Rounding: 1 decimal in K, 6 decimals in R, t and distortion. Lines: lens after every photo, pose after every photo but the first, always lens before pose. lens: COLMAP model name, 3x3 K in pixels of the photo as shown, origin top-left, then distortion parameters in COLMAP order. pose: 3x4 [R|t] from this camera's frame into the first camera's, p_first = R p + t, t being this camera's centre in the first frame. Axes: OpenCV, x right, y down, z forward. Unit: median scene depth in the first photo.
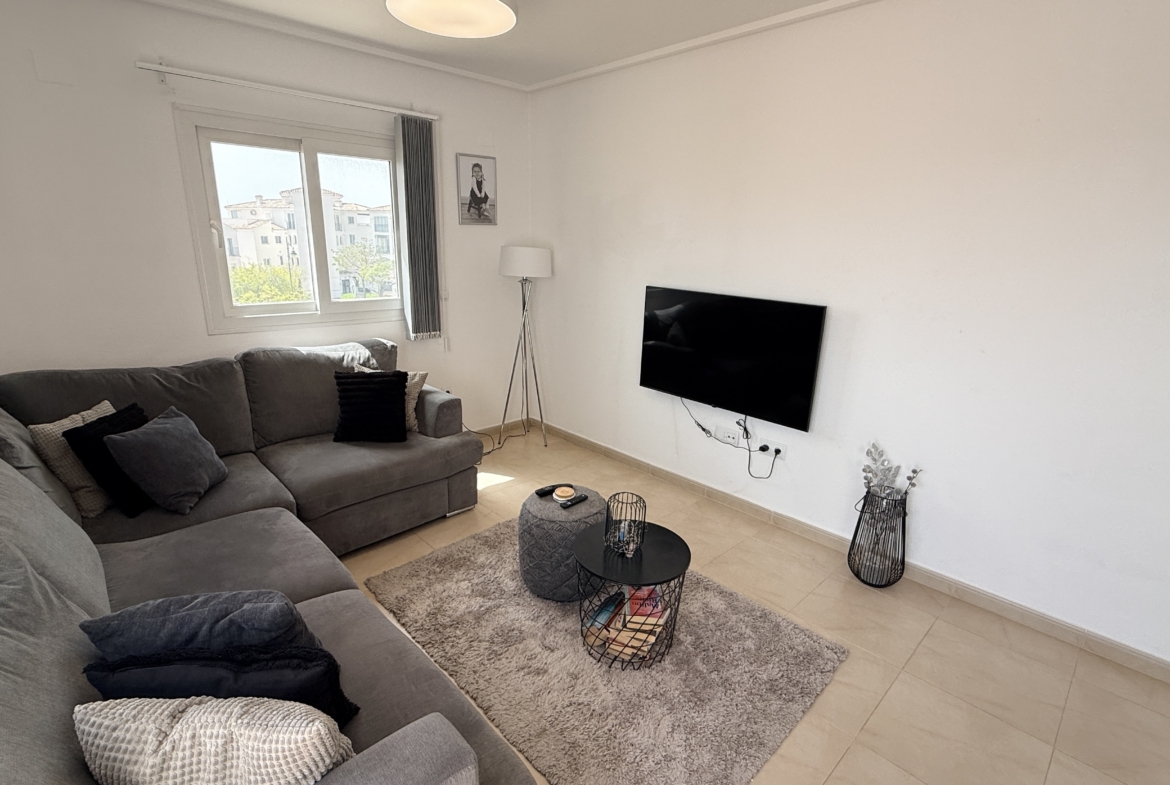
lens RADIAL K [[556.3, 0, 580.1], [0, 556.3, 392.6], [0, 0, 1]] dist [-0.002492, 0.000630]
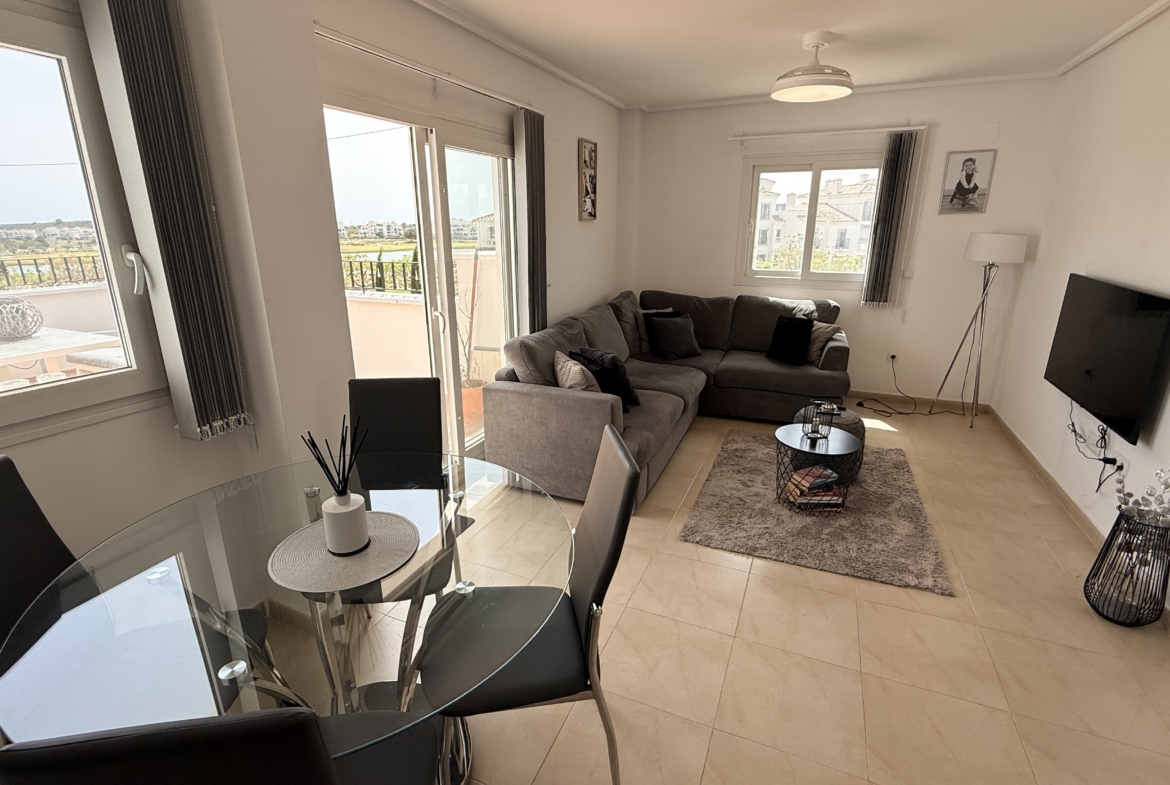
lens RADIAL K [[556.3, 0, 577.3], [0, 556.3, 399.1], [0, 0, 1]] dist [-0.002492, 0.000630]
pose [[0.389624, 0.255694, -0.884768, 0.682301], [-0.231296, 0.957064, 0.174732, 0.043201], [0.891457, 0.136563, 0.432036, -0.133659]]
